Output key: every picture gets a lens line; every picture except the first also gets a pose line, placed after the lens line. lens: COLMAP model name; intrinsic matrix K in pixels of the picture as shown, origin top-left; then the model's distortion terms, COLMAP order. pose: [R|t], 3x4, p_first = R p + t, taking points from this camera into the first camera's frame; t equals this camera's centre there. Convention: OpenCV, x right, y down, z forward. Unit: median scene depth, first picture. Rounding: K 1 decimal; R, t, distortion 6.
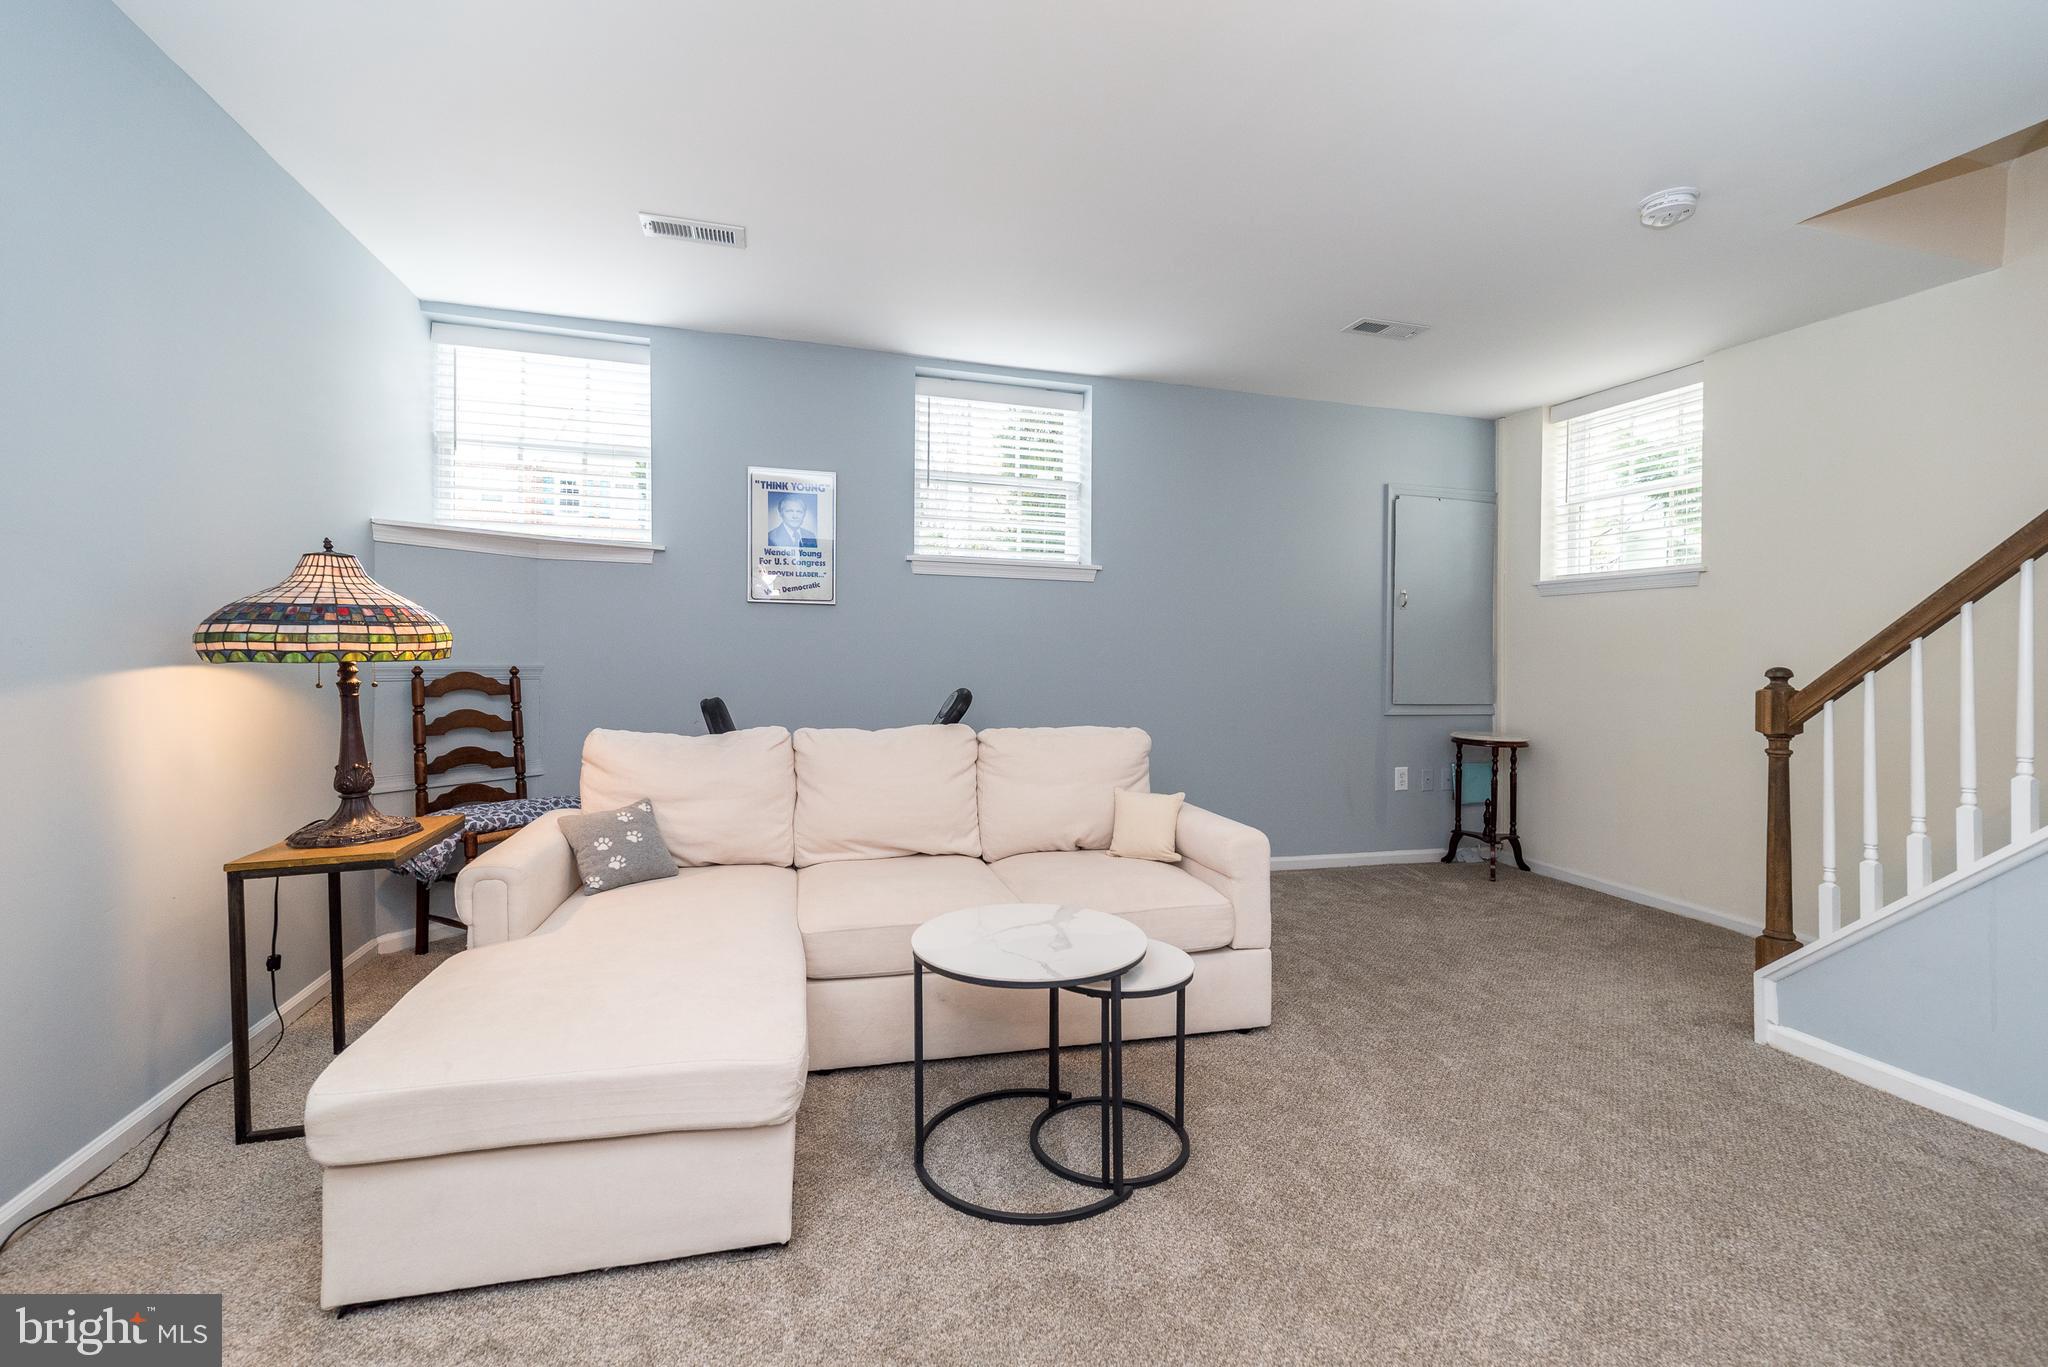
lens RADIAL K [[890.0, 0, 1027.2], [0, 890.0, 646.3], [0, 0, 1]] dist [0.002625, 0.000321]
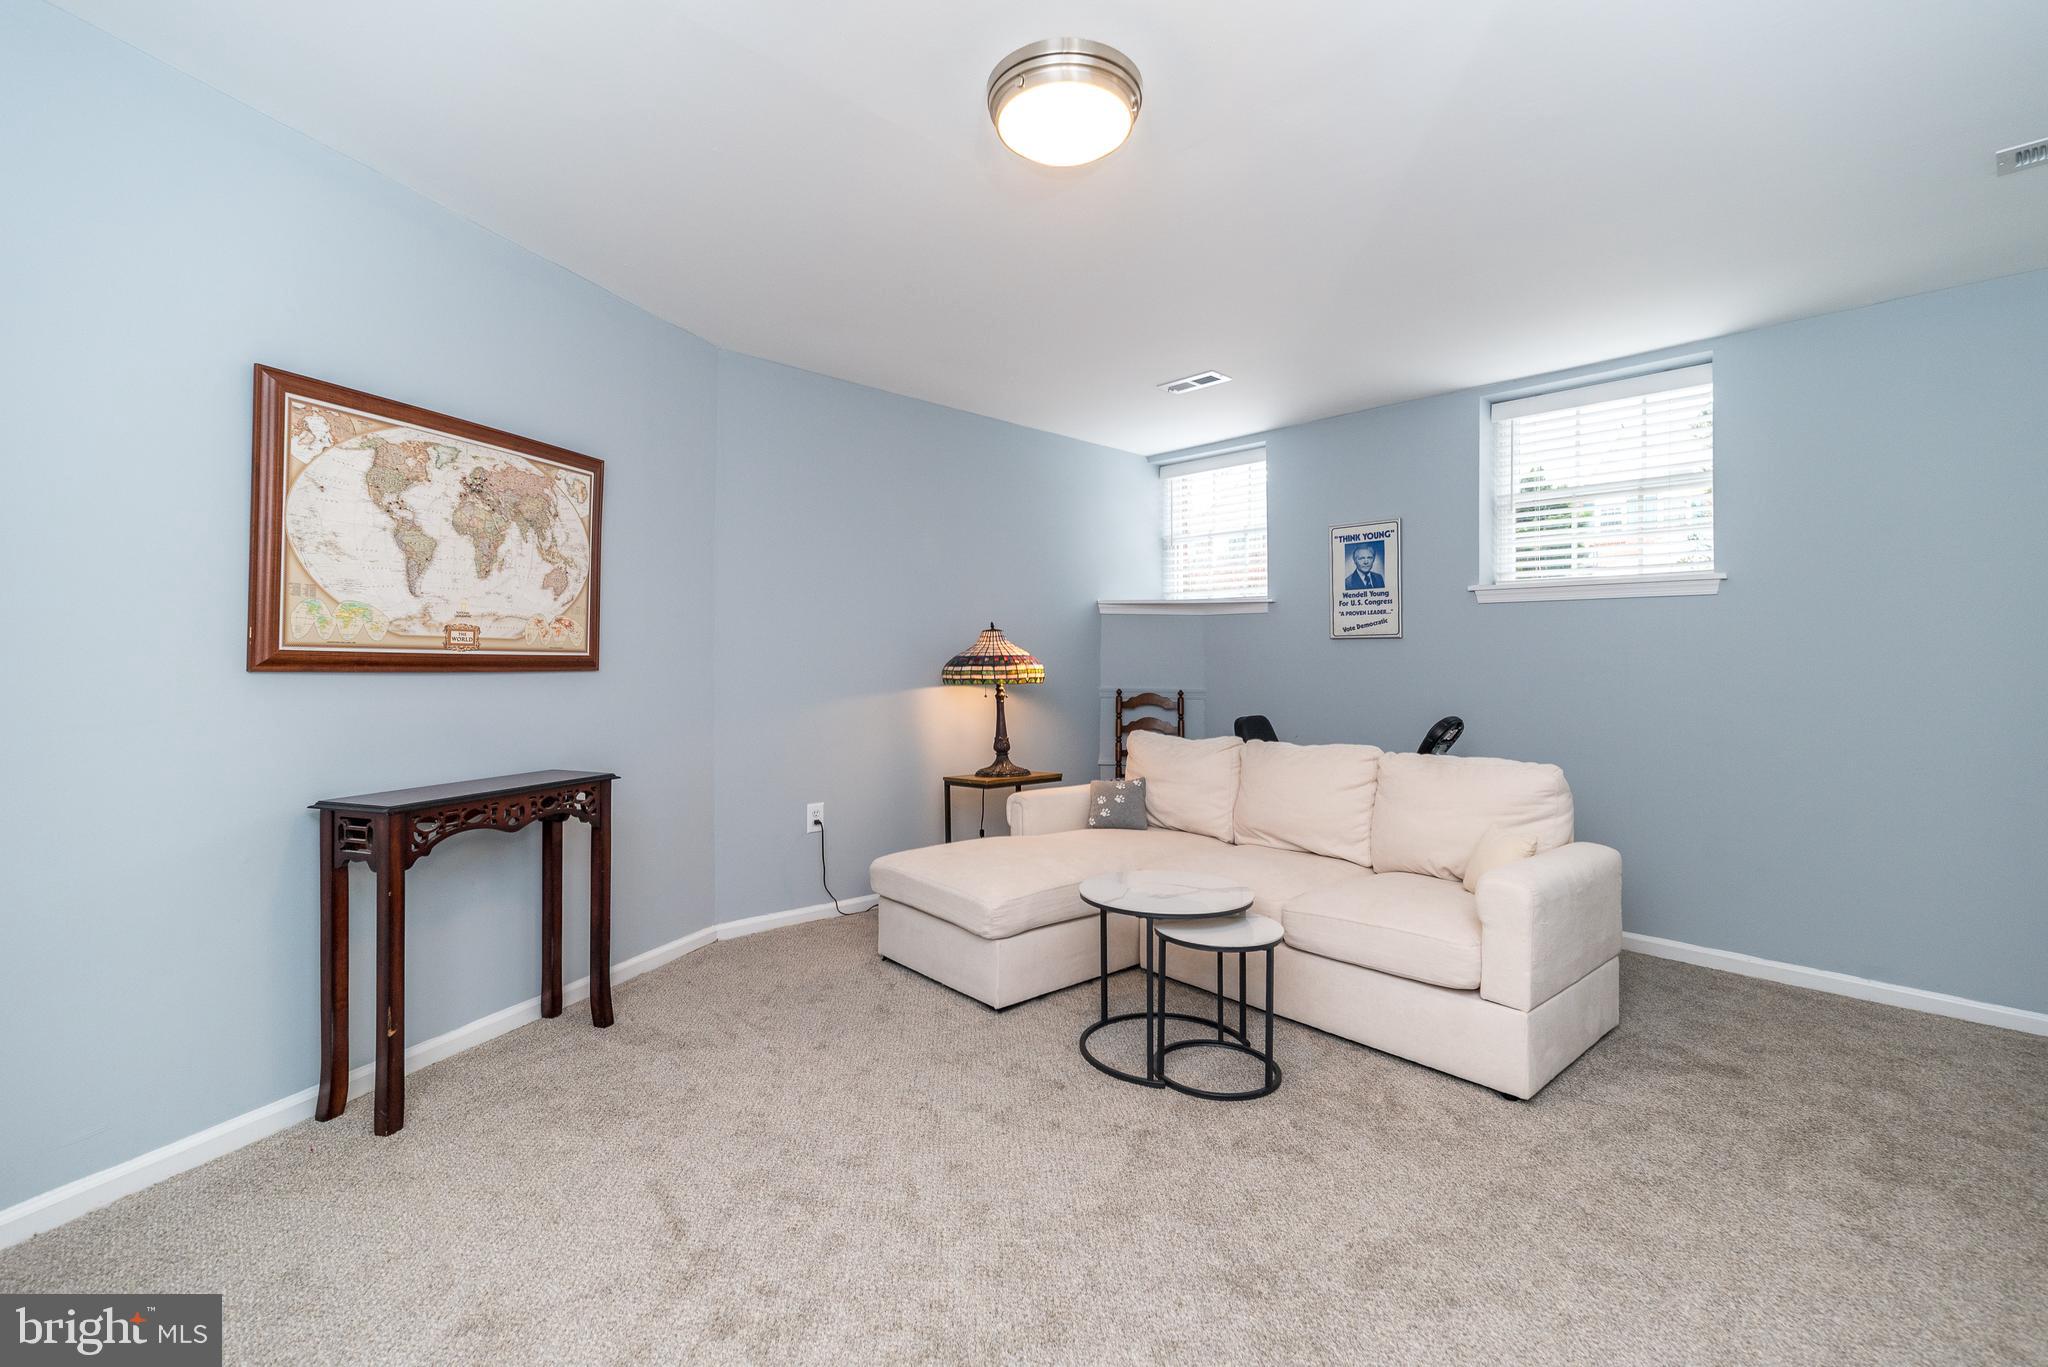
lens RADIAL K [[885.6, 0, 1032.6], [0, 885.6, 653.8], [0, 0, 1]] dist [0.000611, 0.000013]
pose [[0.458265, -0.025531, -0.888449, 0.780540], [0.002925, 0.999625, -0.027217, 0.002013], [0.888811, 0.009873, 0.458168, 0.138172]]
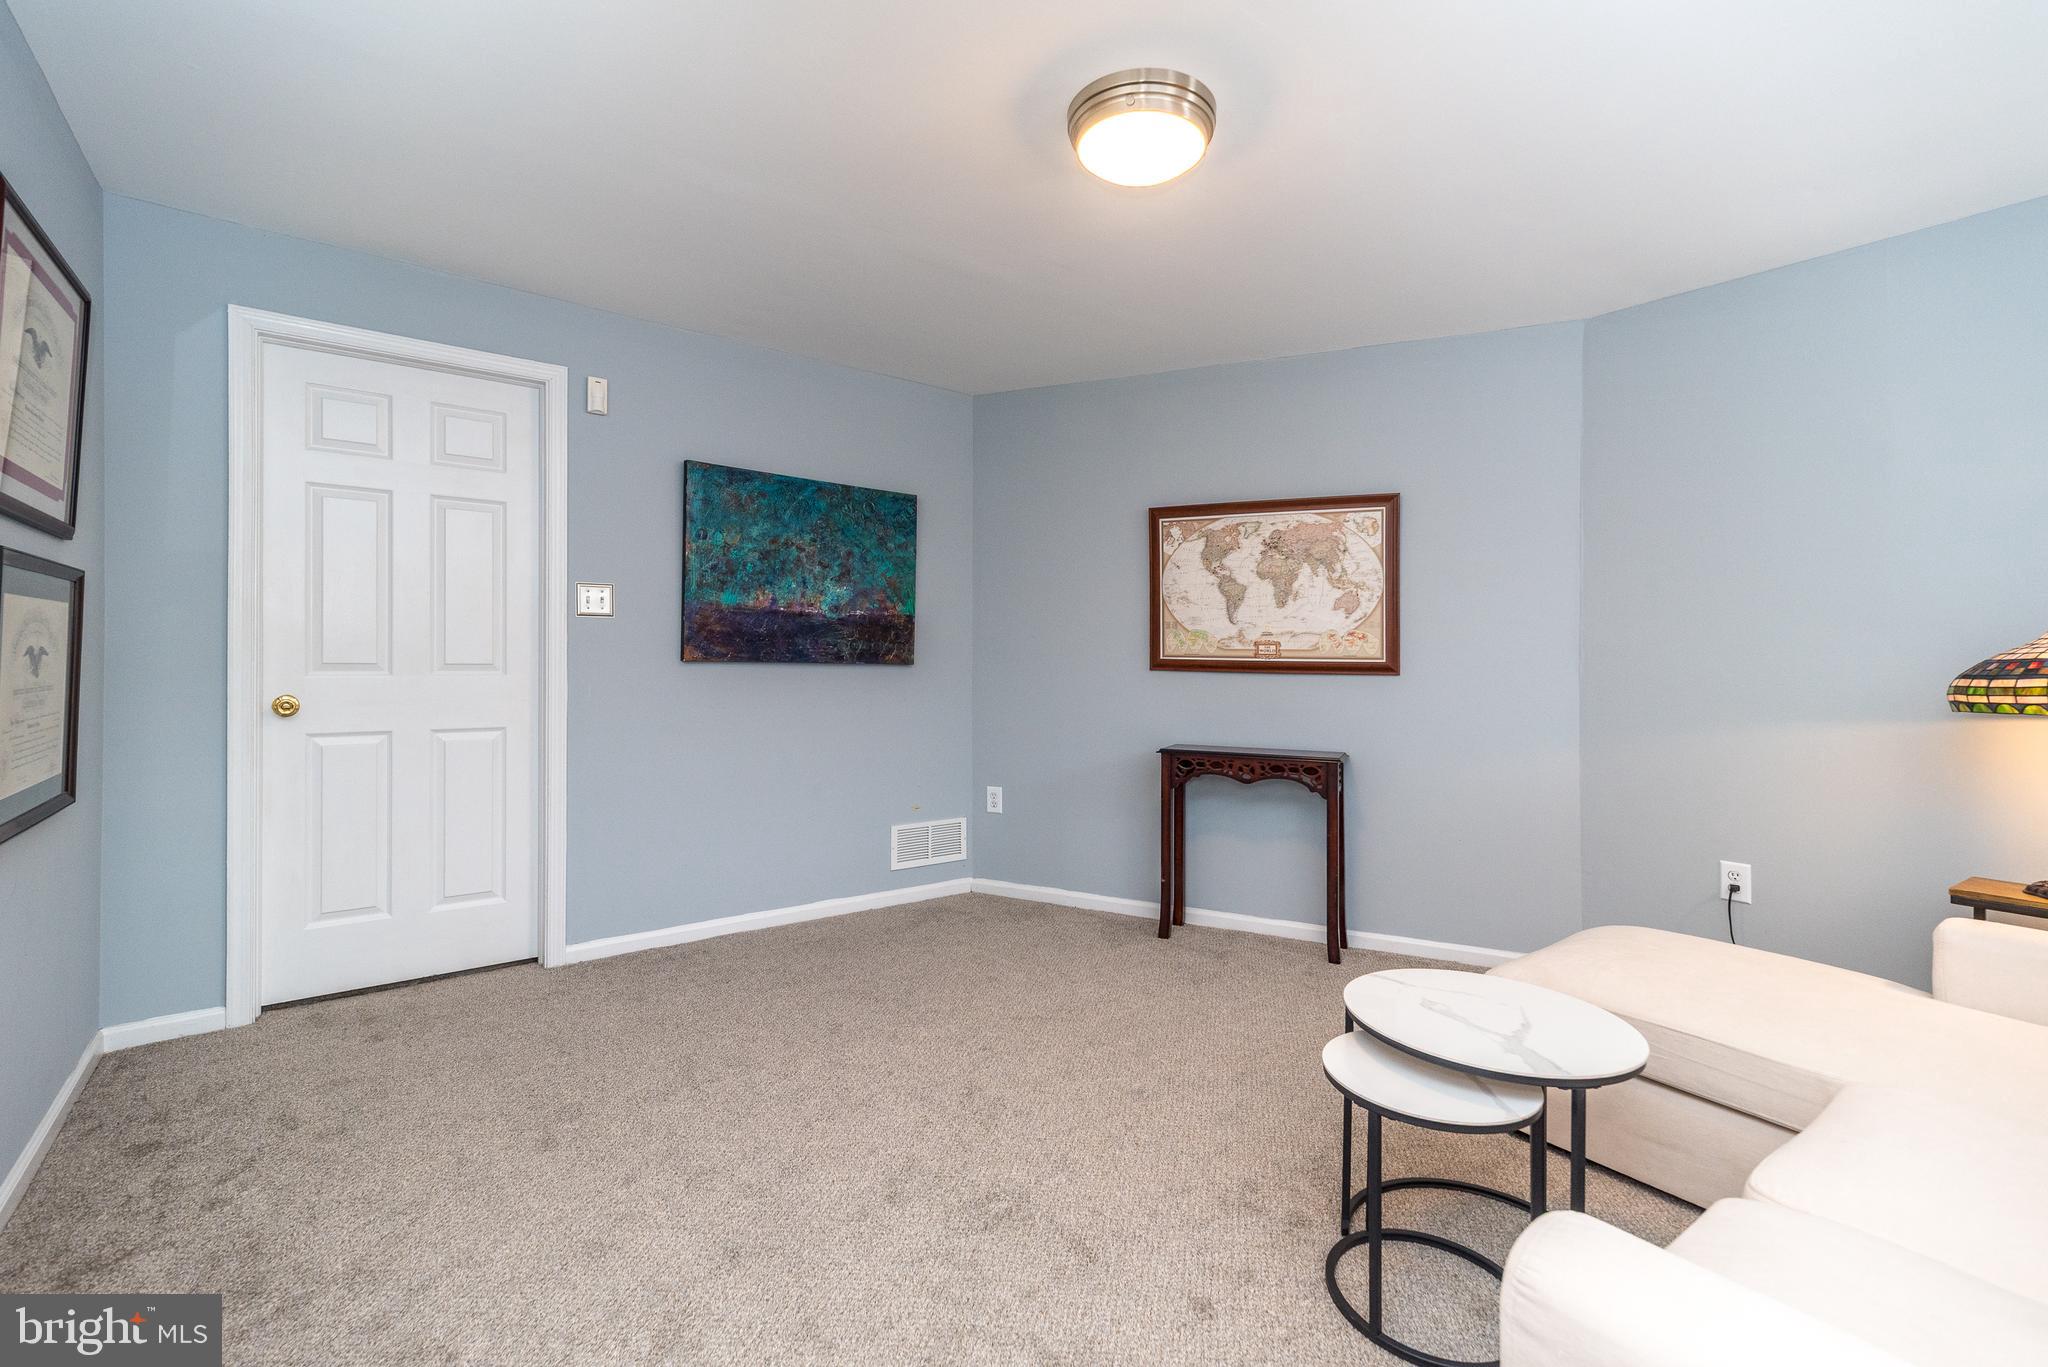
lens RADIAL K [[896.5, 0, 1026.3], [0, 896.5, 676.6], [0, 0, 1]] dist [0.003856, 0.000365]
pose [[-0.928509, -0.024916, -0.370472, 0.517959], [-0.029827, 0.999527, 0.007534, -0.000466], [0.370109, 0.018045, -0.928813, 1.216351]]
